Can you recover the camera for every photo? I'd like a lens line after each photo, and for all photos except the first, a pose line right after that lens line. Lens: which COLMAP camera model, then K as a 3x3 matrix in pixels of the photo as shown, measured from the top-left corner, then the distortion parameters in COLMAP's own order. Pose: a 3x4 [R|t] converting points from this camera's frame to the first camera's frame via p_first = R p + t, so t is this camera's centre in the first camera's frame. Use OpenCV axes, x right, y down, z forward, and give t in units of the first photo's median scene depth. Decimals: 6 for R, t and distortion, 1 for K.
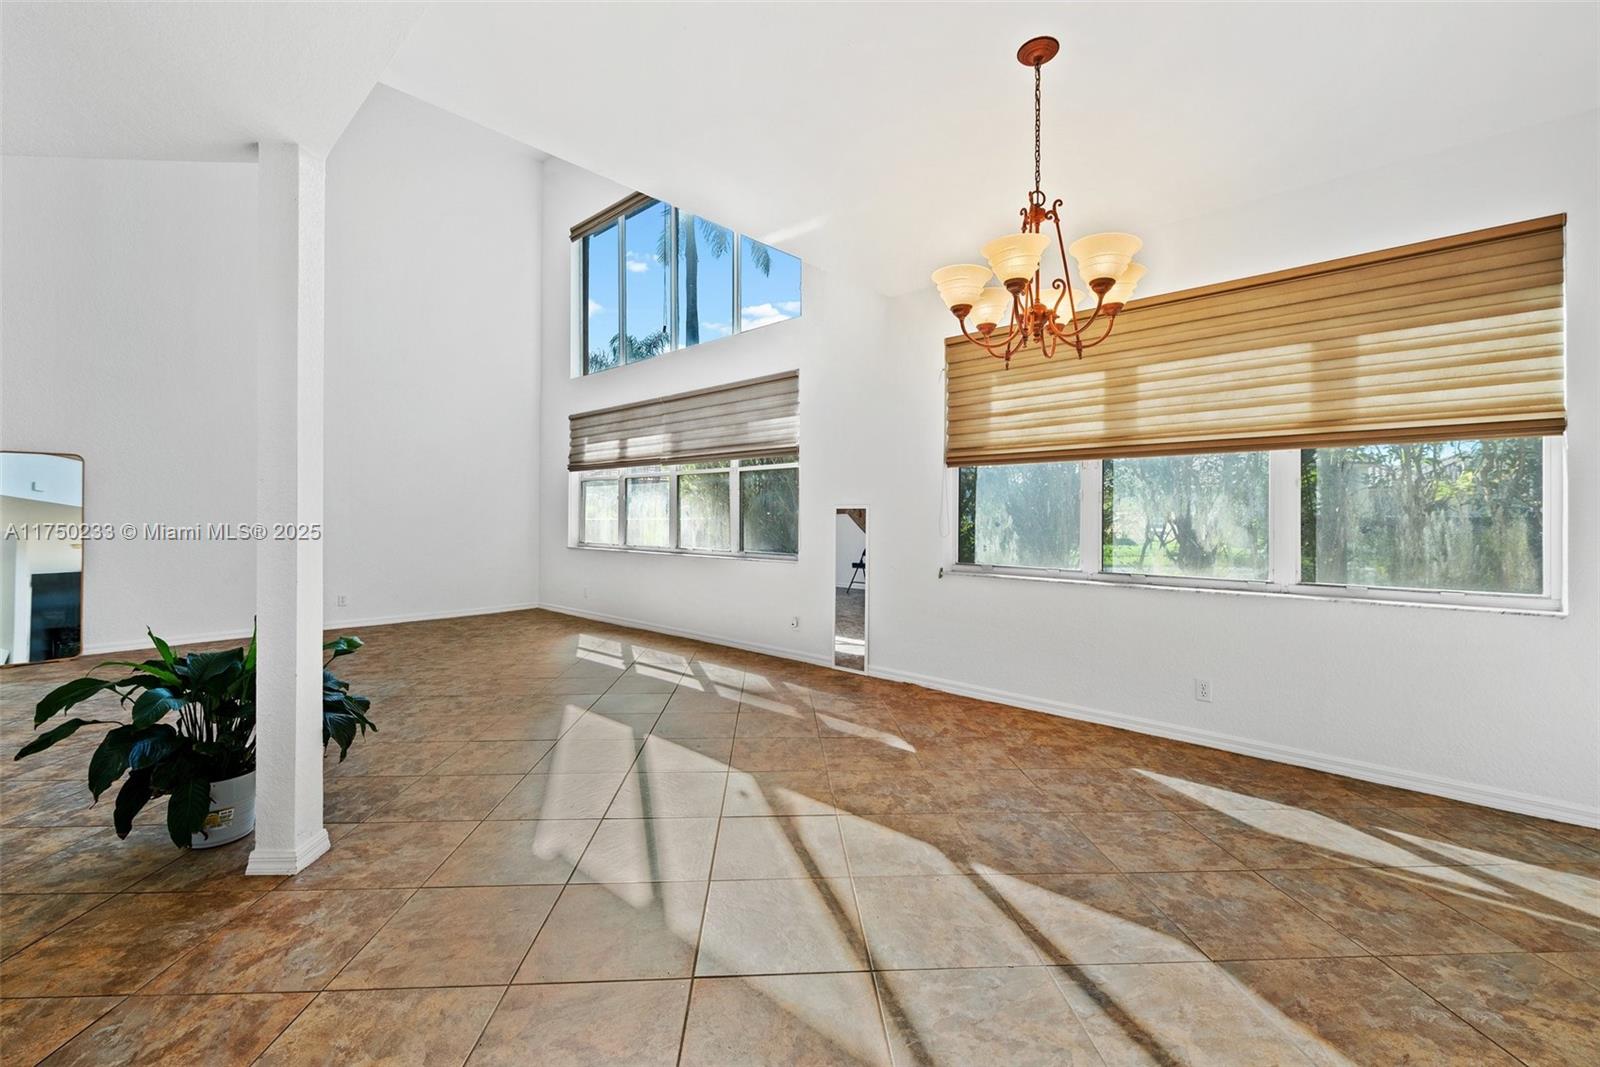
lens RADIAL K [[666.7, 0, 801.8], [0, 666.7, 521.9], [0, 0, 1]] dist [-0.004220, -0.001083]
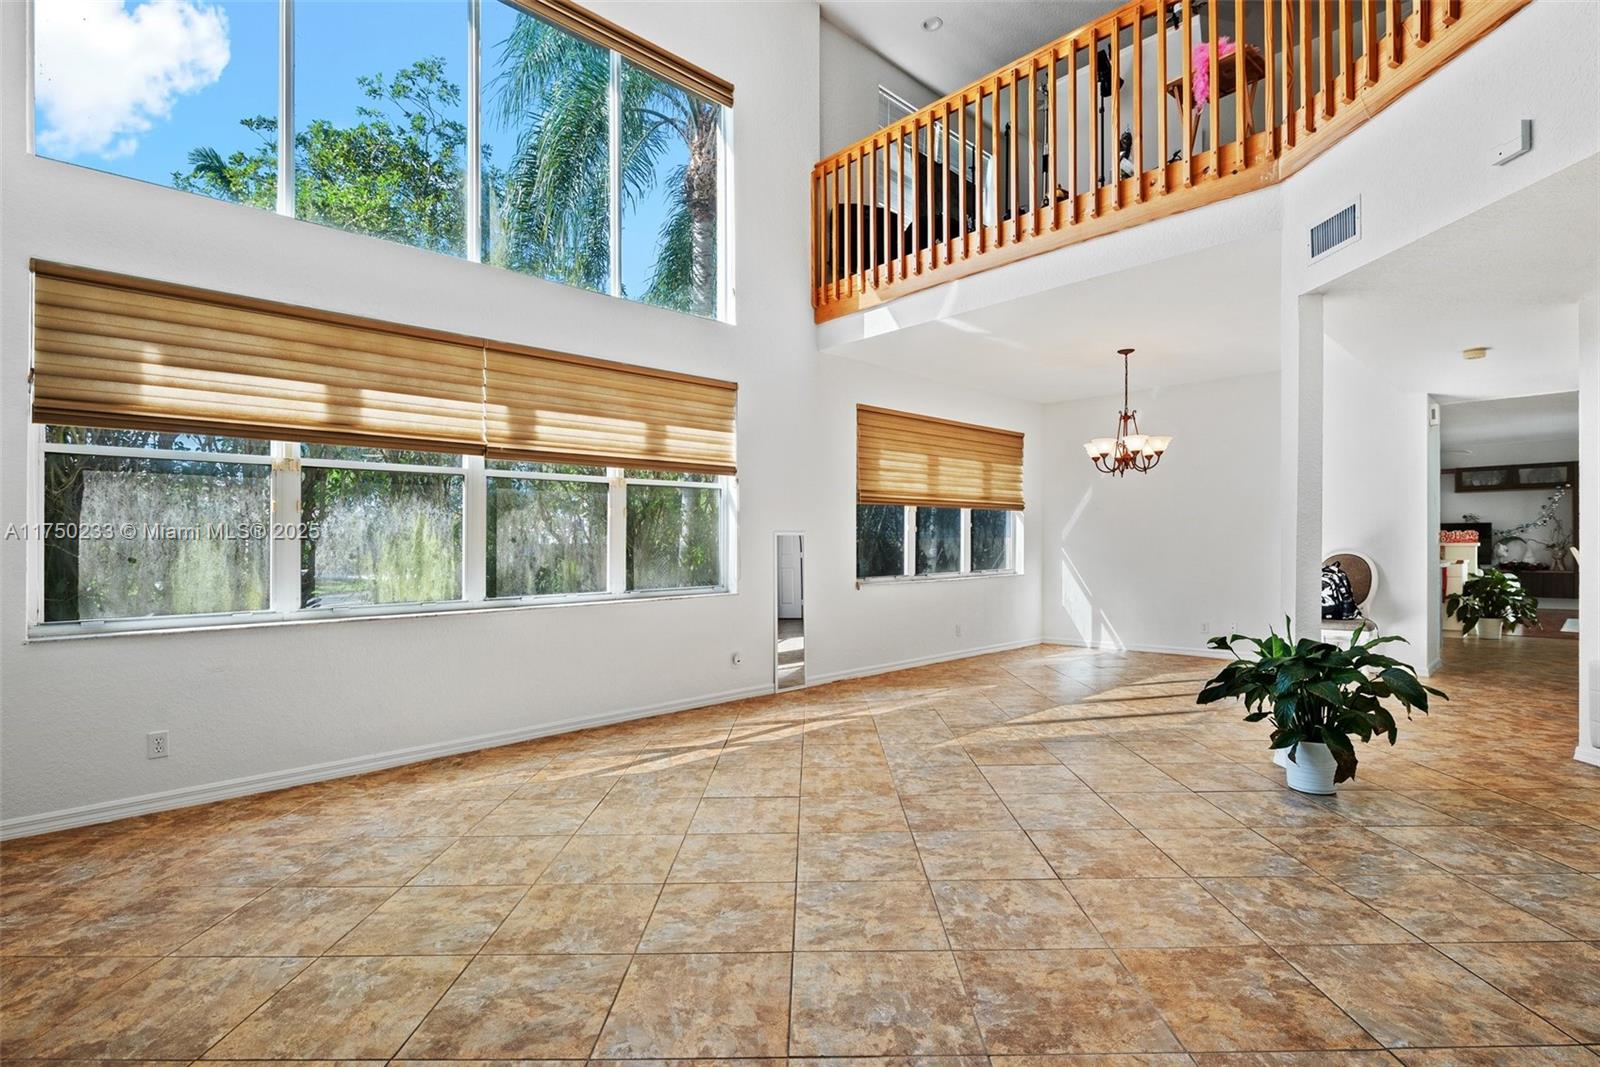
lens RADIAL K [[766.2, 0, 803.3], [0, 766.2, 540.5], [0, 0, 1]] dist [0.000860, 0.000022]
pose [[0.064818, -0.020337, 0.997690, -1.058216], [-0.005894, 0.999767, 0.020763, -0.032356], [-0.997880, -0.007226, 0.064683, 0.823958]]
